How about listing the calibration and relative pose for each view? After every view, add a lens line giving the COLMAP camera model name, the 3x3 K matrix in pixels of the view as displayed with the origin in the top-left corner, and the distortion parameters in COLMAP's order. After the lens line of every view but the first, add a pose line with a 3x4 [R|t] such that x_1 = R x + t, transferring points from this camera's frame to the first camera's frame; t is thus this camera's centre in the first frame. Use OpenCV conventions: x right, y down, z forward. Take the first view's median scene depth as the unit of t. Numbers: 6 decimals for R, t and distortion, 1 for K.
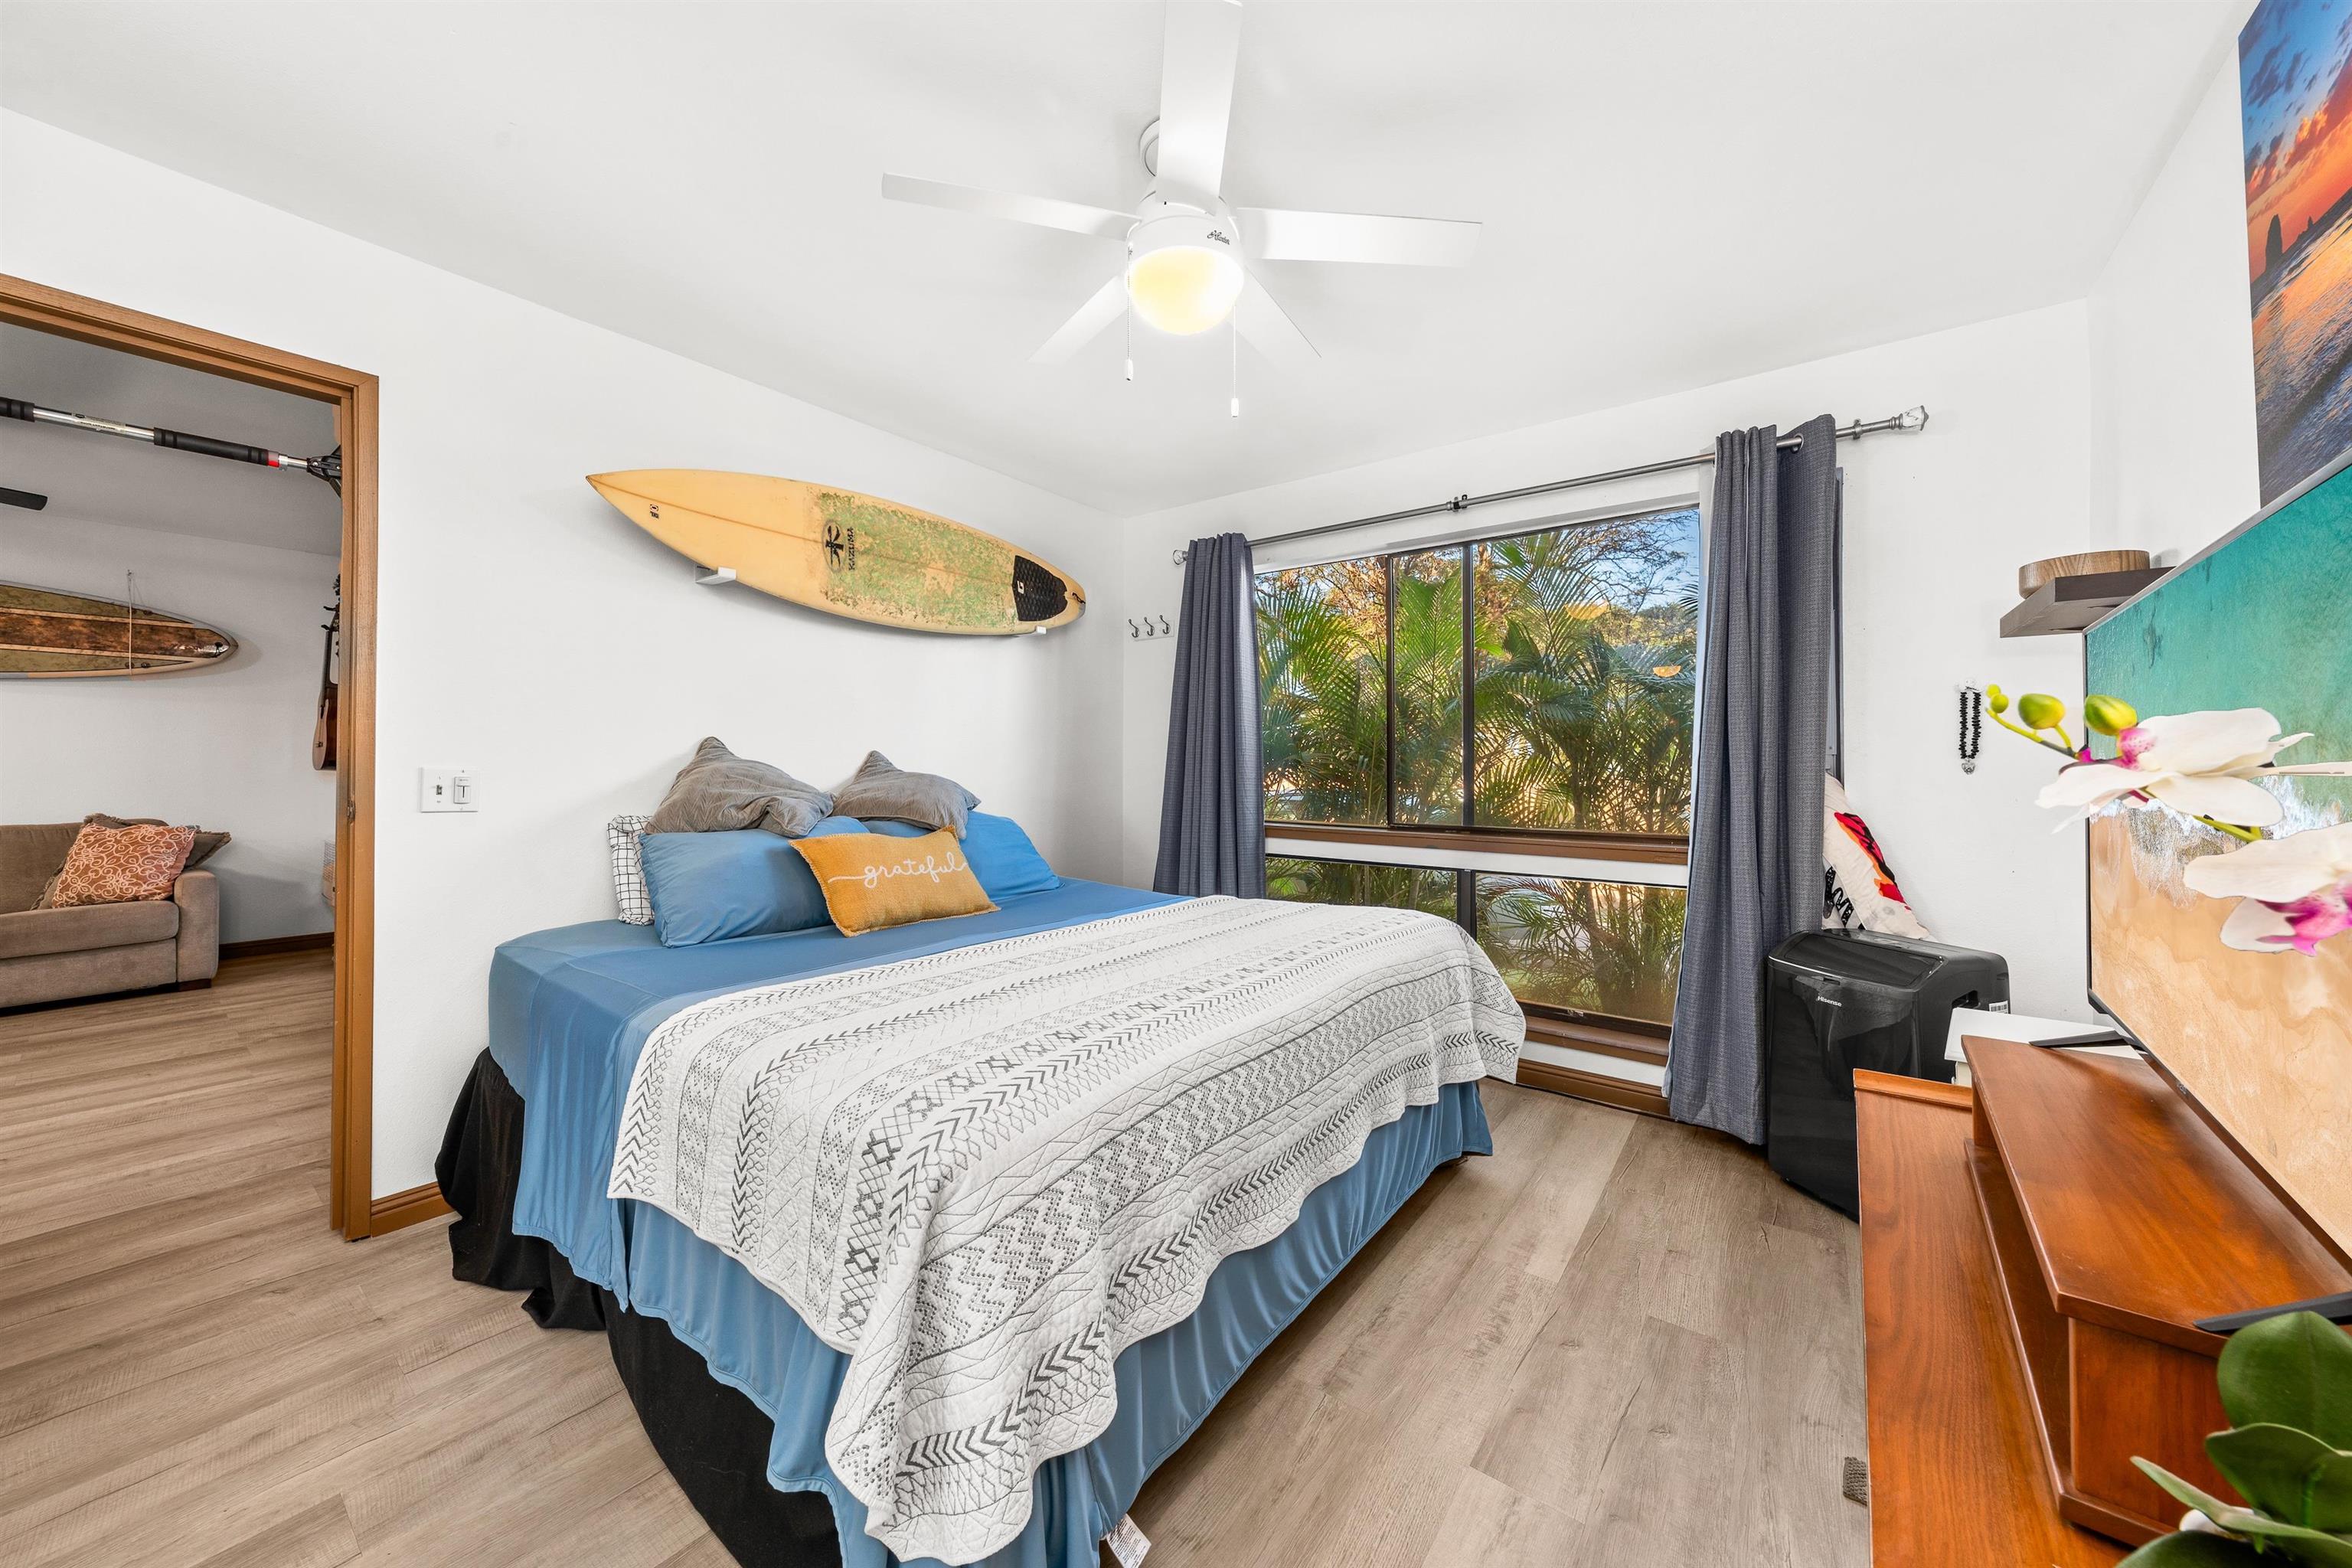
lens RADIAL K [[830.7, 0, 1179.9], [0, 830.7, 762.1], [0, 0, 1]] dist [-0.018608, -0.000027]
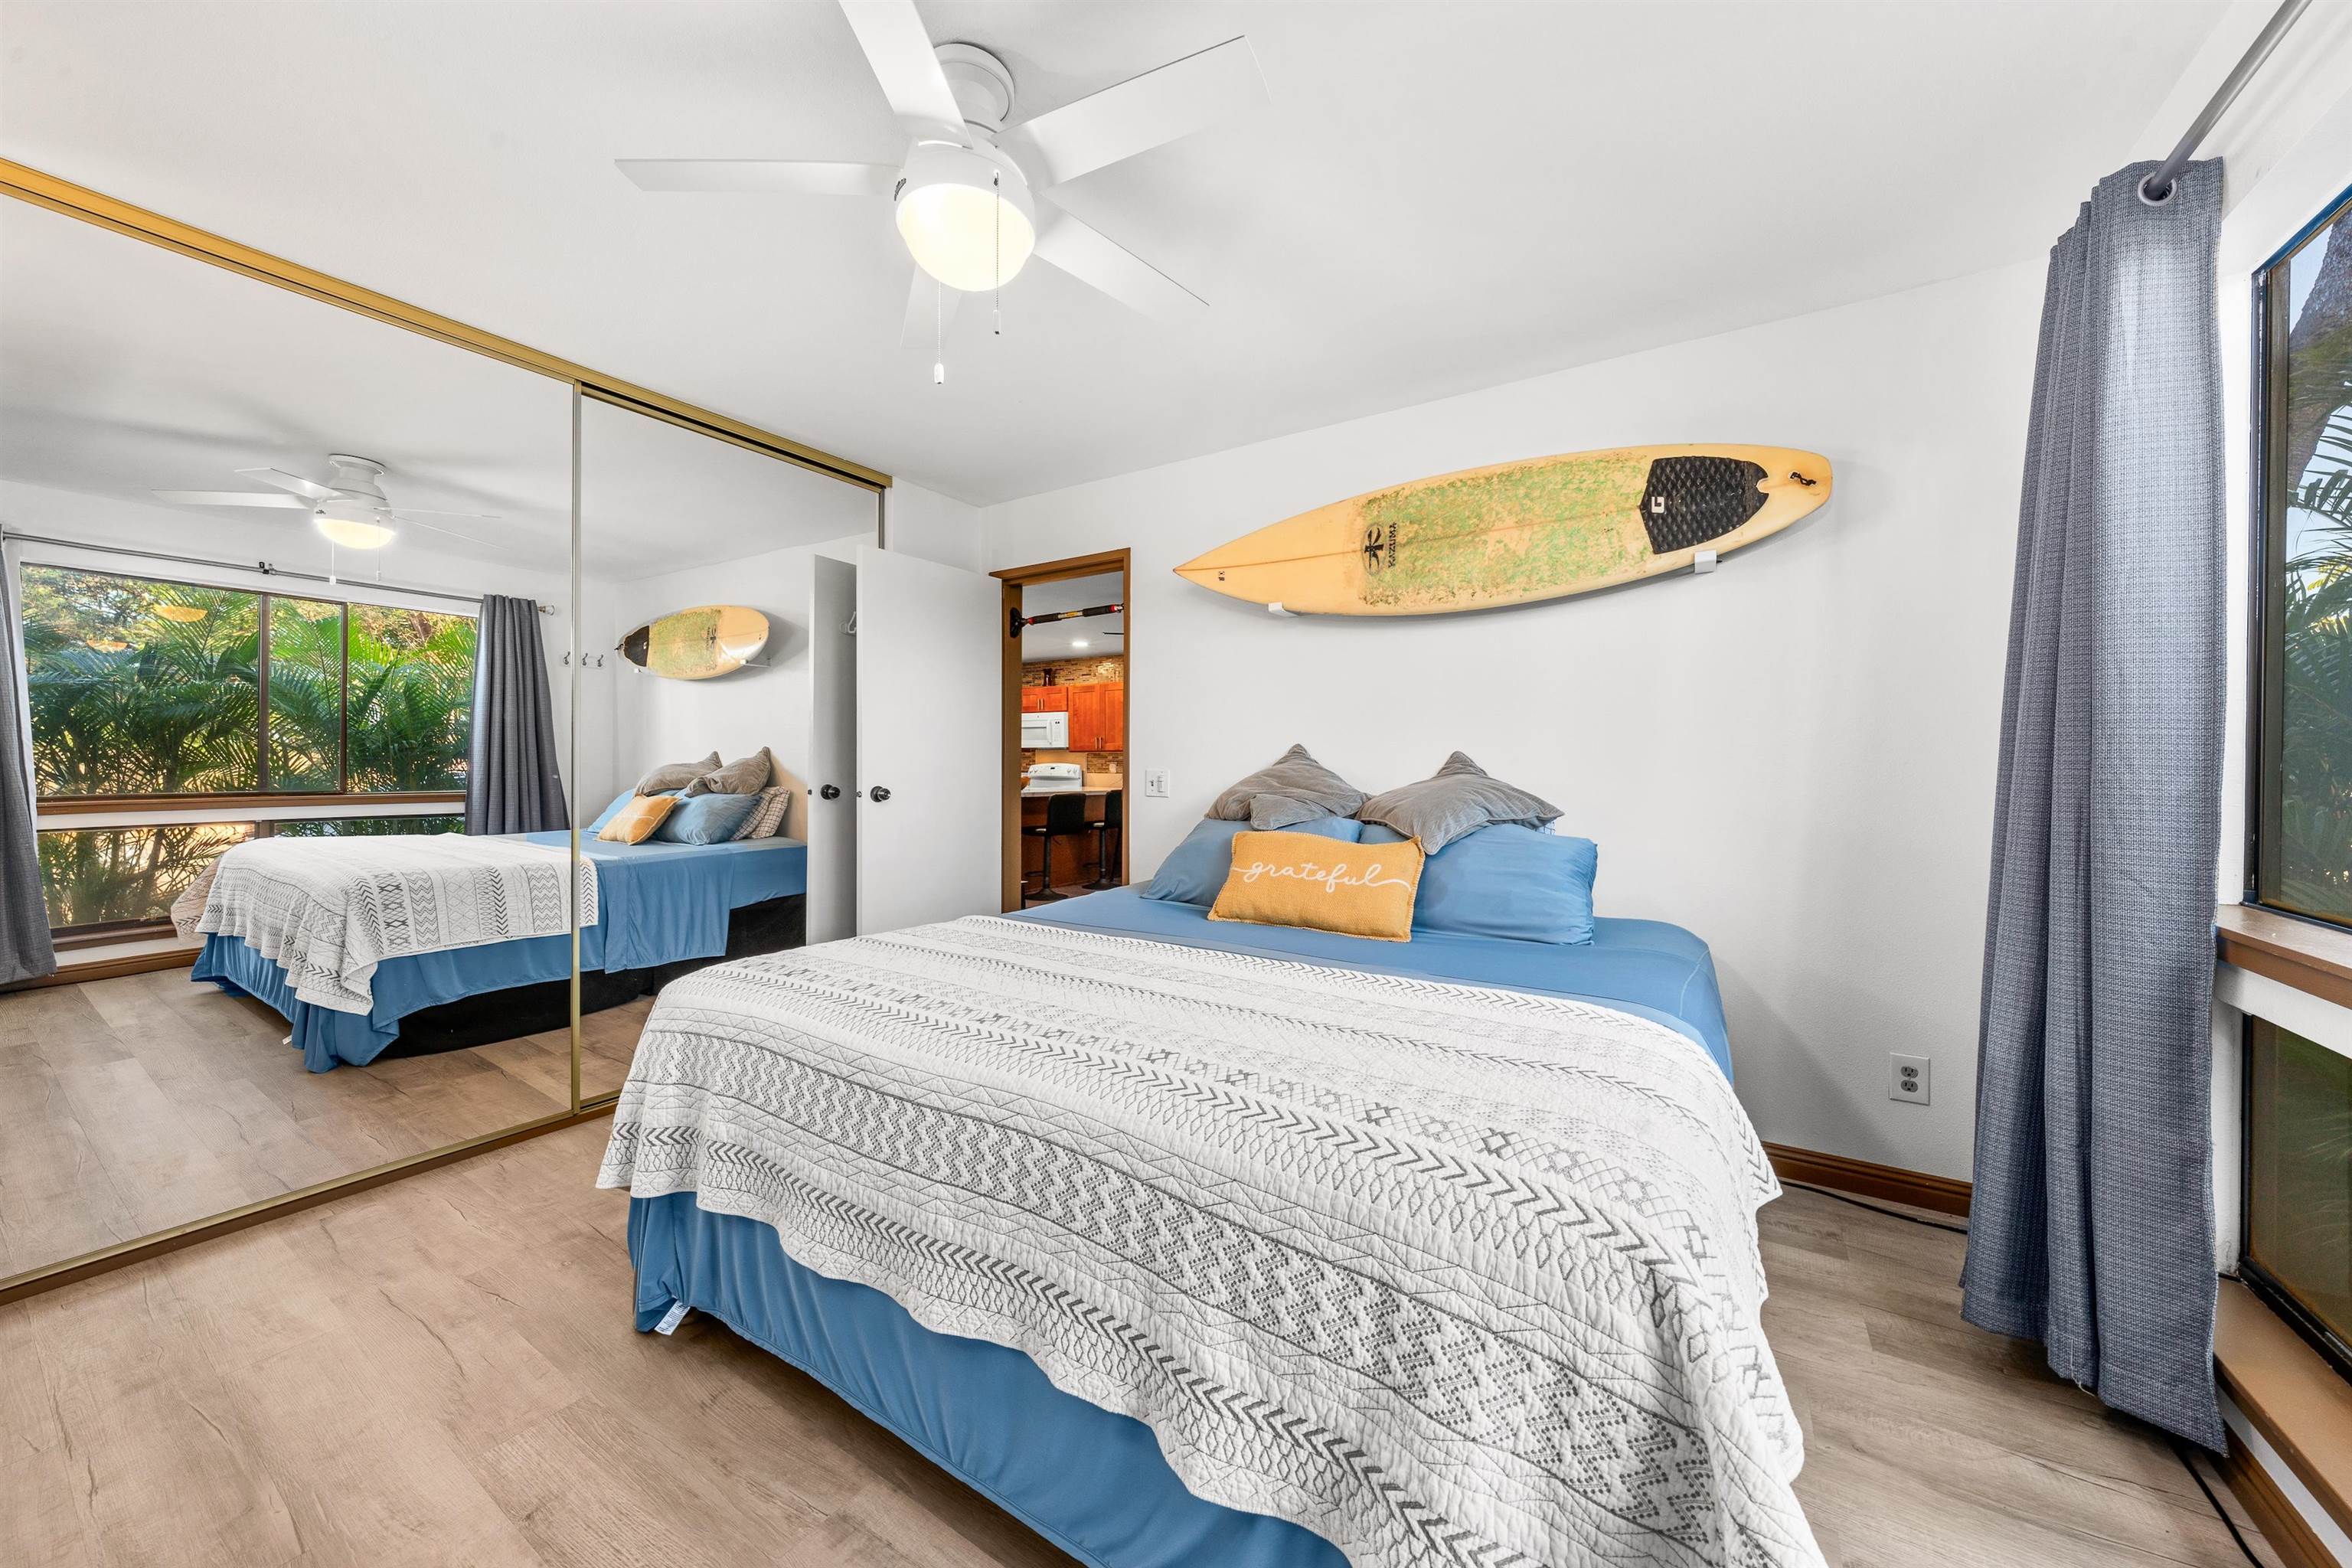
lens RADIAL K [[796.6, 0, 1195.0], [0, 796.6, 787.9], [0, 0, 1]] dist [-0.001521, -0.000082]
pose [[0.098742, 0.016530, -0.994976, 0.516173], [0.005976, 0.999834, 0.017204, 0.011521], [0.995095, -0.007645, 0.098627, 0.667483]]
